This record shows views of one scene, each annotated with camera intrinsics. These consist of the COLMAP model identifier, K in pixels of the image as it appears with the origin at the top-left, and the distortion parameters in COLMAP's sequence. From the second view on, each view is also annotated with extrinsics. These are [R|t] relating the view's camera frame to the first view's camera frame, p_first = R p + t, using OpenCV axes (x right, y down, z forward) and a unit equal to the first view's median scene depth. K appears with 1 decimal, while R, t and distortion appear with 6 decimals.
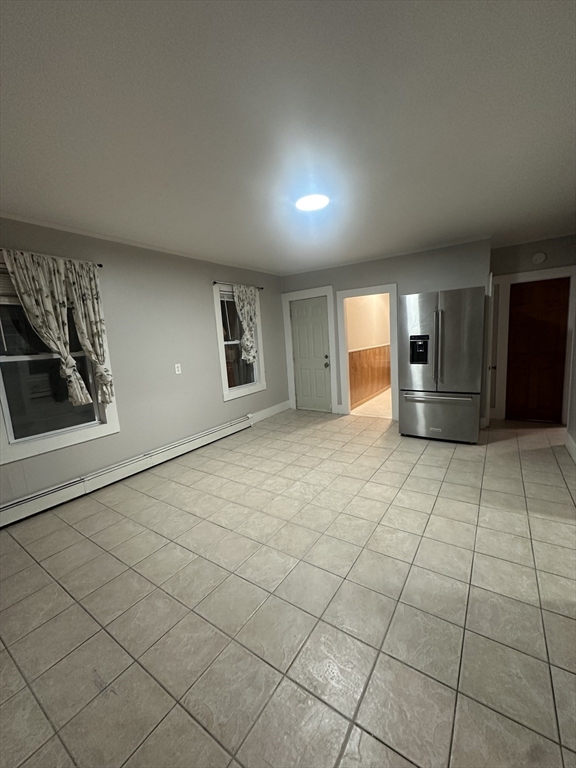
lens RADIAL K [[307.5, 0, 290.9], [0, 307.5, 382.2], [0, 0, 1]] dist [0.001948, 0.000435]
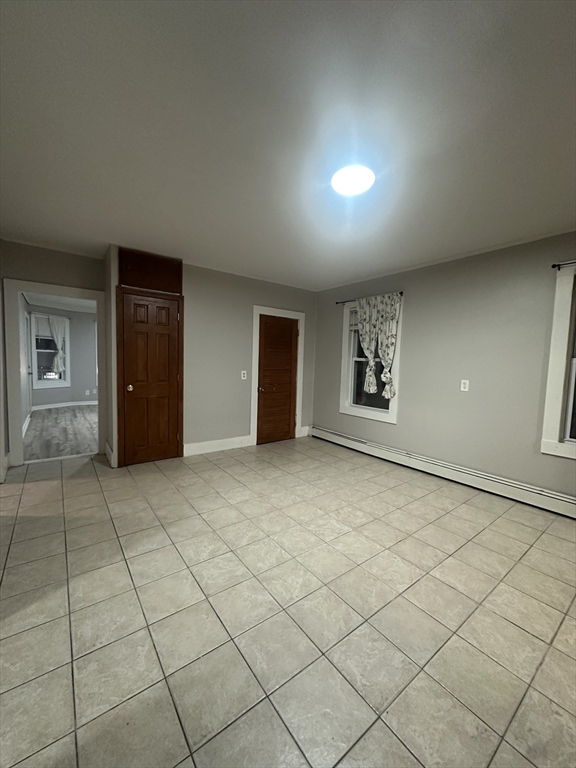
lens RADIAL K [[305.9, 0, 289.0], [0, 305.9, 384.5], [0, 0, 1]] dist [-0.003689, 0.000537]
pose [[-0.322117, 0.123305, -0.938636, 0.819959], [-0.144960, 0.973365, 0.177614, -0.172770], [0.935536, 0.193277, -0.295663, 1.060645]]
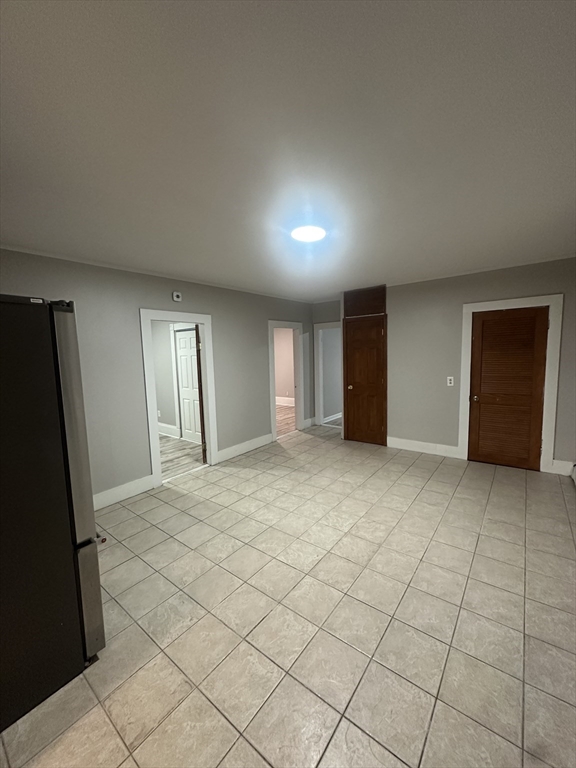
lens RADIAL K [[305.9, 0, 289.0], [0, 305.9, 384.5], [0, 0, 1]] dist [-0.003689, 0.000537]
pose [[-0.993471, 0.084500, 0.076648, 0.087423], [0.100715, 0.965203, 0.241330, -0.327112], [-0.053588, 0.247474, -0.967411, 1.839666]]
